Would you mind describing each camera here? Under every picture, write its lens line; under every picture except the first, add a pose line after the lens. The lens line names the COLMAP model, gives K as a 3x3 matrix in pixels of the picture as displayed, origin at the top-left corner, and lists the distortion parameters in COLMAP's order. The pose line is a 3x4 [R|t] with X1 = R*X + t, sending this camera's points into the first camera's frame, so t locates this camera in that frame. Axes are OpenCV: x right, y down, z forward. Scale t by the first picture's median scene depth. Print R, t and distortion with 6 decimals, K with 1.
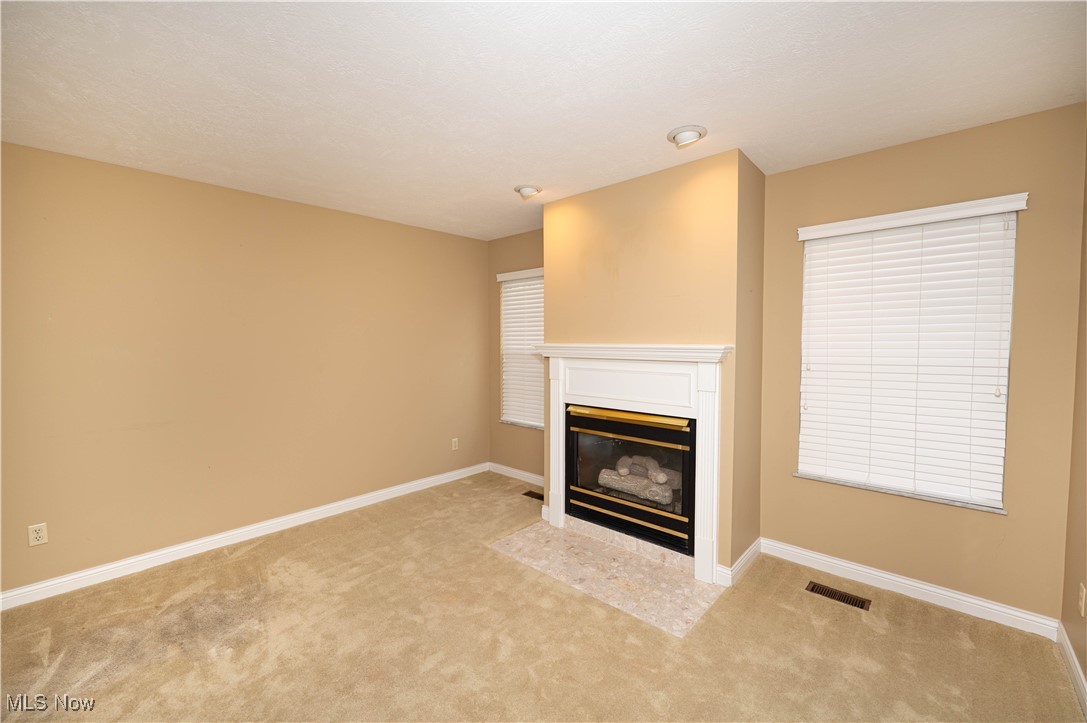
lens RADIAL K [[444.4, 0, 541.6], [0, 444.4, 364.4], [0, 0, 1]] dist [-0.000038, 0.000159]
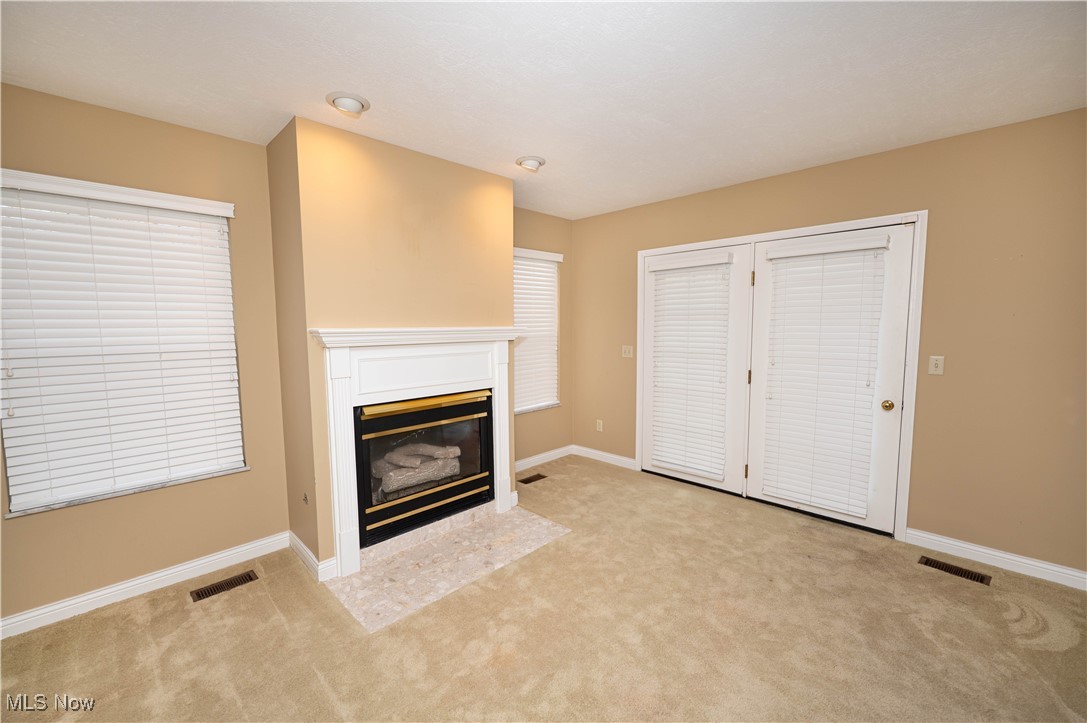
lens RADIAL K [[446.9, 0, 549.6], [0, 446.9, 362.0], [0, 0, 1]] dist [-0.000627, -0.000138]
pose [[0.025334, -0.085244, 0.996038, -0.765627], [0.061571, 0.994599, 0.083555, -0.035901], [-0.997781, 0.059211, 0.030446, 0.705024]]
